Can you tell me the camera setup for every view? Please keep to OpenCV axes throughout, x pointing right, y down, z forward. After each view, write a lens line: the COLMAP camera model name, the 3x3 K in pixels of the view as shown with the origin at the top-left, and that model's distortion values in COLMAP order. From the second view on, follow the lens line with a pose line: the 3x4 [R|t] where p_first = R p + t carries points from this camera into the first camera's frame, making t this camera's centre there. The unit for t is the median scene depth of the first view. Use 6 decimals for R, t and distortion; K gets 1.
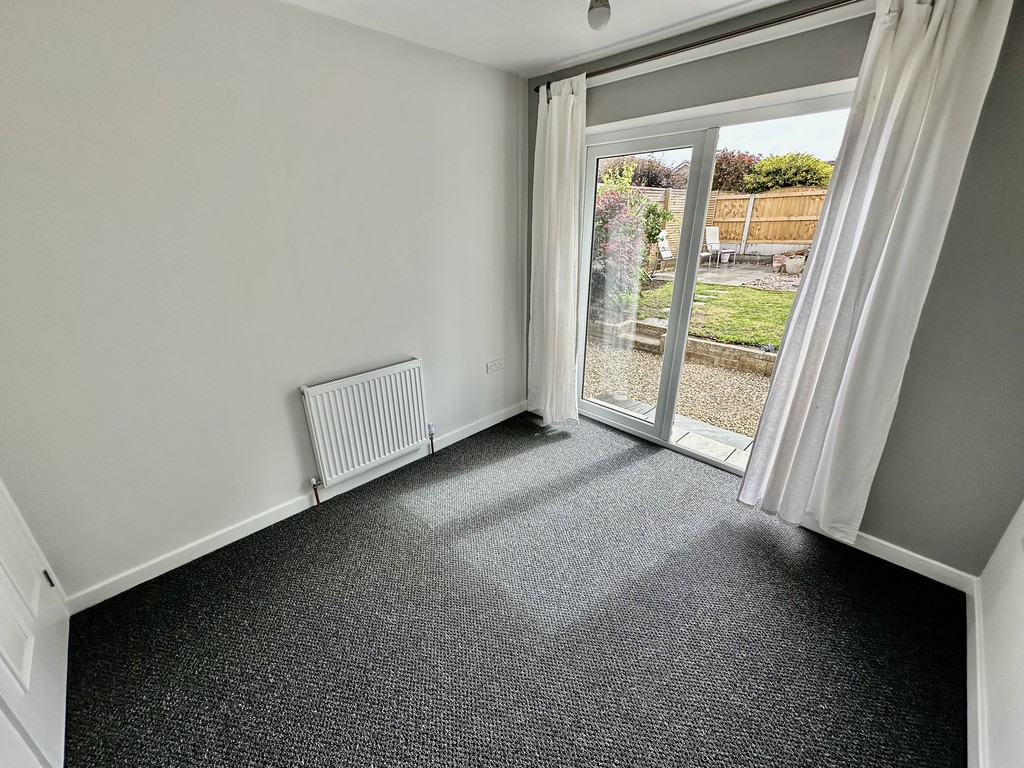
lens RADIAL K [[408.0, 0, 509.4], [0, 408.0, 386.7], [0, 0, 1]] dist [-0.002412, 0.000768]
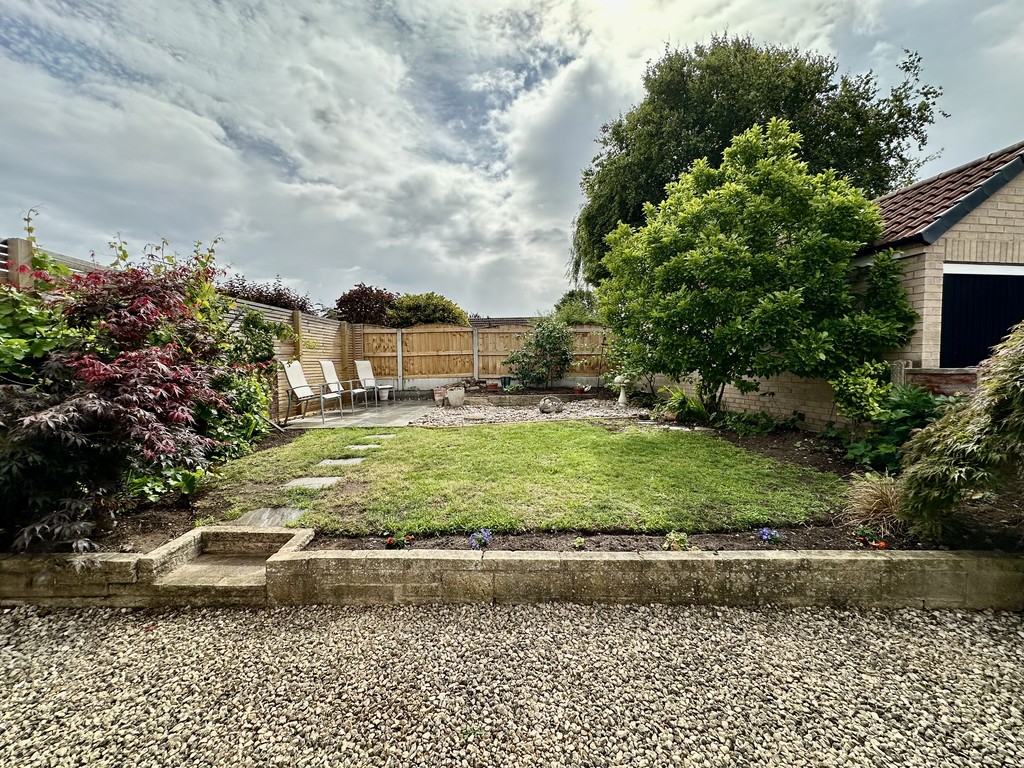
lens RADIAL K [[408.0, 0, 511.5], [0, 408.0, 384.3], [0, 0, 1]] dist [-0.002412, 0.000768]
pose [[0.722291, -0.029046, 0.690979, 0.146829], [0.264582, 0.934716, -0.237279, -0.070453], [-0.638977, 0.354205, 0.682822, 0.264202]]
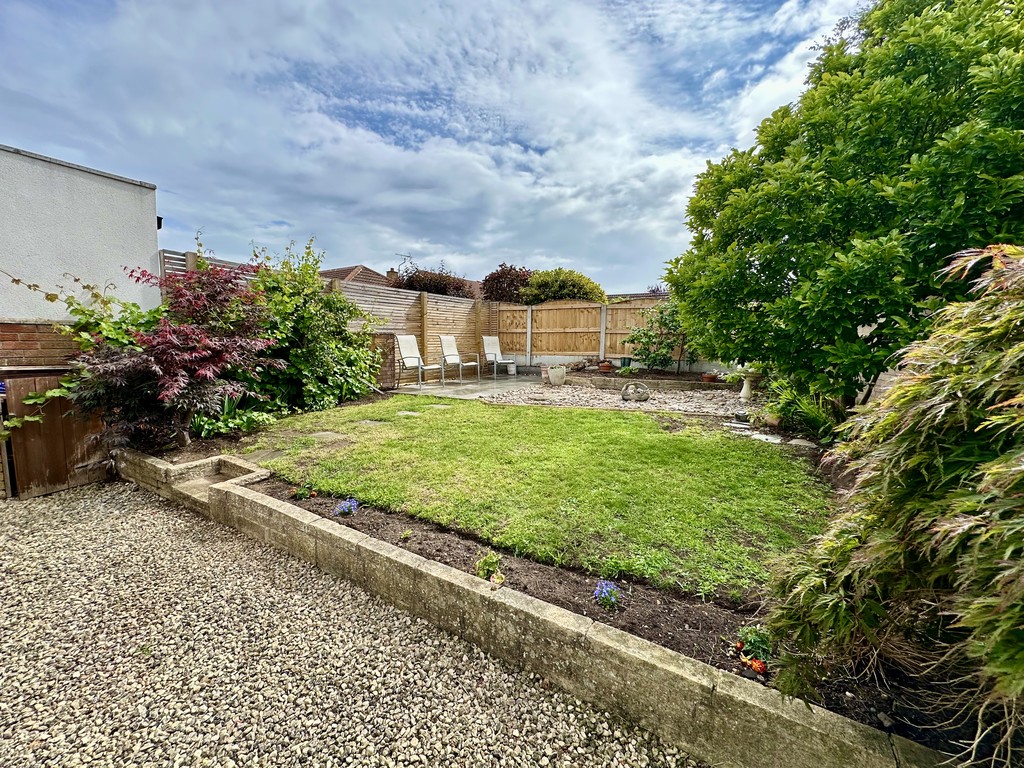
lens RADIAL K [[408.0, 0, 513.8], [0, 408.0, 388.0], [0, 0, 1]] dist [-0.002412, 0.000768]
pose [[0.968565, -0.000236, 0.248760, 0.348279], [0.067144, 0.963131, -0.260518, -0.044088], [-0.239527, 0.269031, 0.932871, 0.183061]]
